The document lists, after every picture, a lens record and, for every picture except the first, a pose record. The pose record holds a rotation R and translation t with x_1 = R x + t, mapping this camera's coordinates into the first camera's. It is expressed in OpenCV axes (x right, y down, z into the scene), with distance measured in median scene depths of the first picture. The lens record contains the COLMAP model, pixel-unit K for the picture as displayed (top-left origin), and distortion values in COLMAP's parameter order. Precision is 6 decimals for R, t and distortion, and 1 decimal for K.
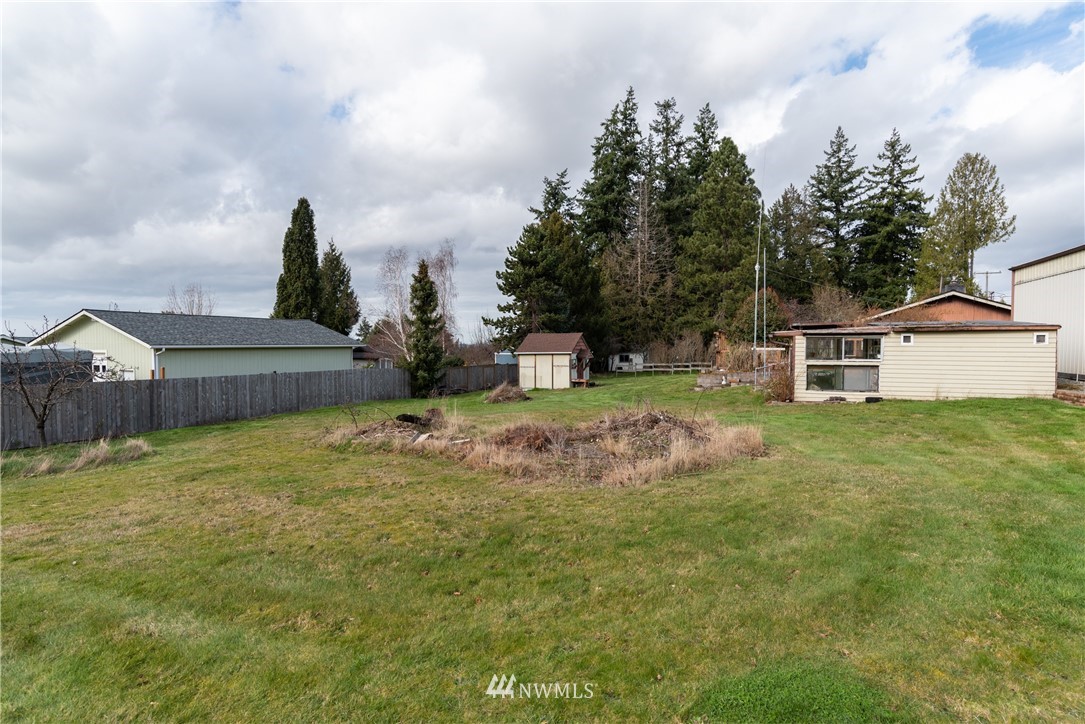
lens RADIAL K [[569.0, 0, 538.8], [0, 569.0, 363.5], [0, 0, 1]] dist [-0.060377, 0.028129]
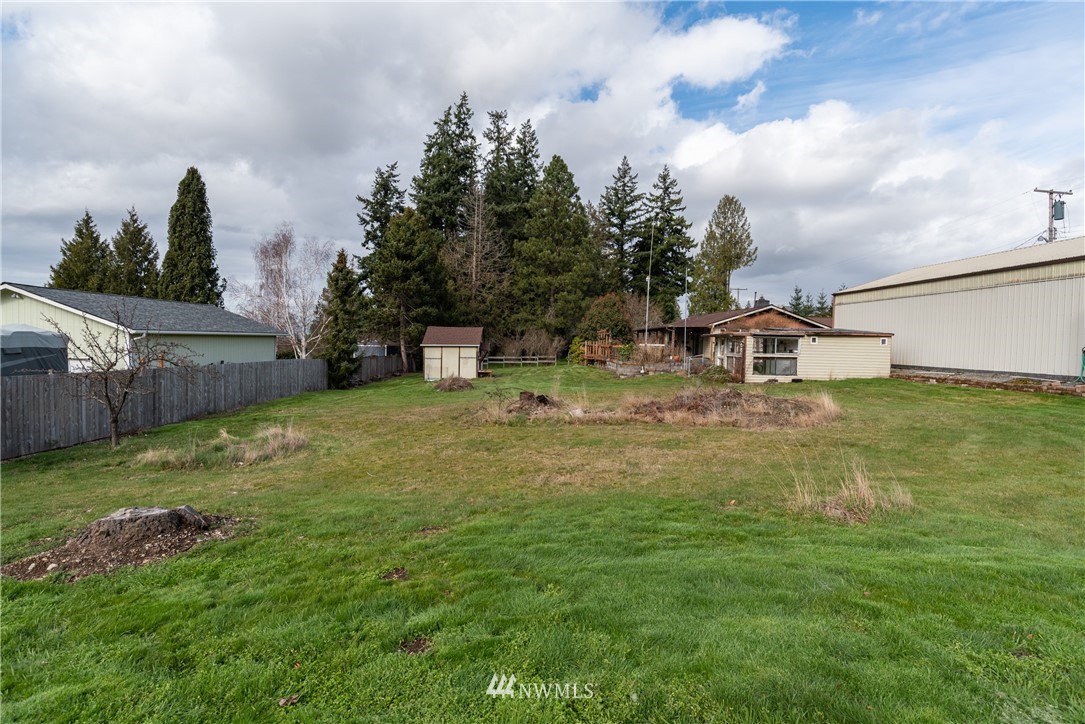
lens RADIAL K [[569.0, 0, 538.8], [0, 569.0, 363.5], [0, 0, 1]] dist [-0.060377, 0.028129]
pose [[0.911543, 0.002635, 0.411196, -0.137210], [-0.006818, 0.999939, 0.008708, 0.002435], [-0.411148, -0.010741, 0.911505, -0.016022]]
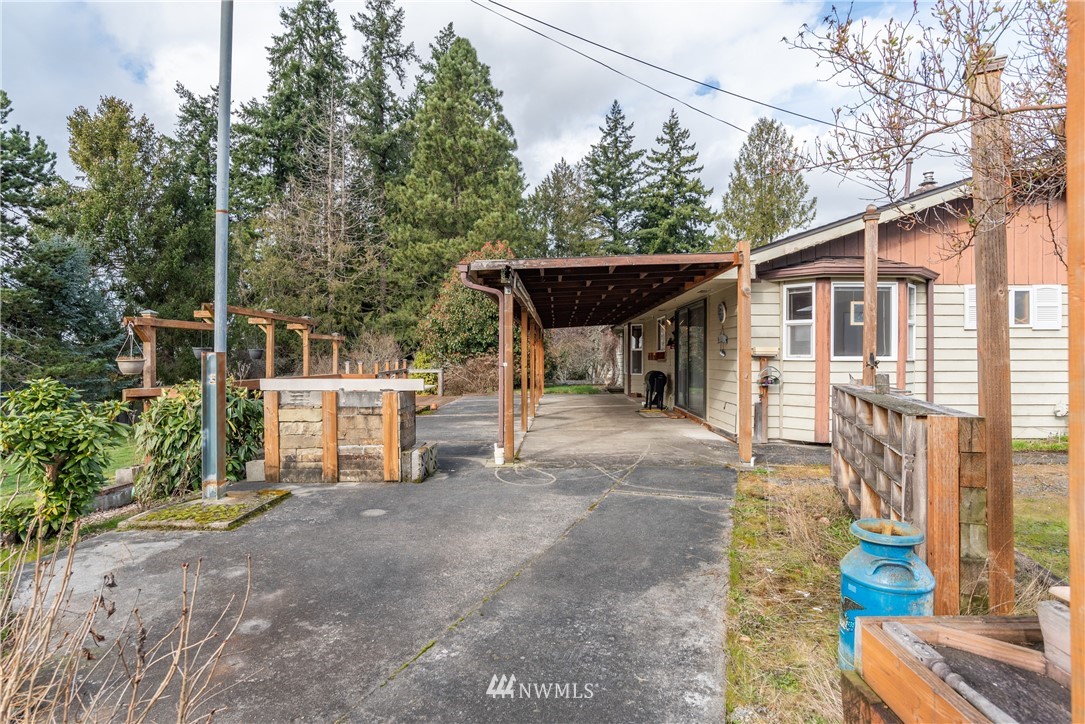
lens RADIAL K [[557.7, 0, 554.3], [0, 557.7, 359.8], [0, 0, 1]] dist [-0.057399, 0.026149]
pose [[0.926768, -0.006653, 0.375575, 0.165643], [0.018722, 0.999419, -0.028495, -0.011055], [-0.375167, 0.033440, 0.926354, 0.329566]]
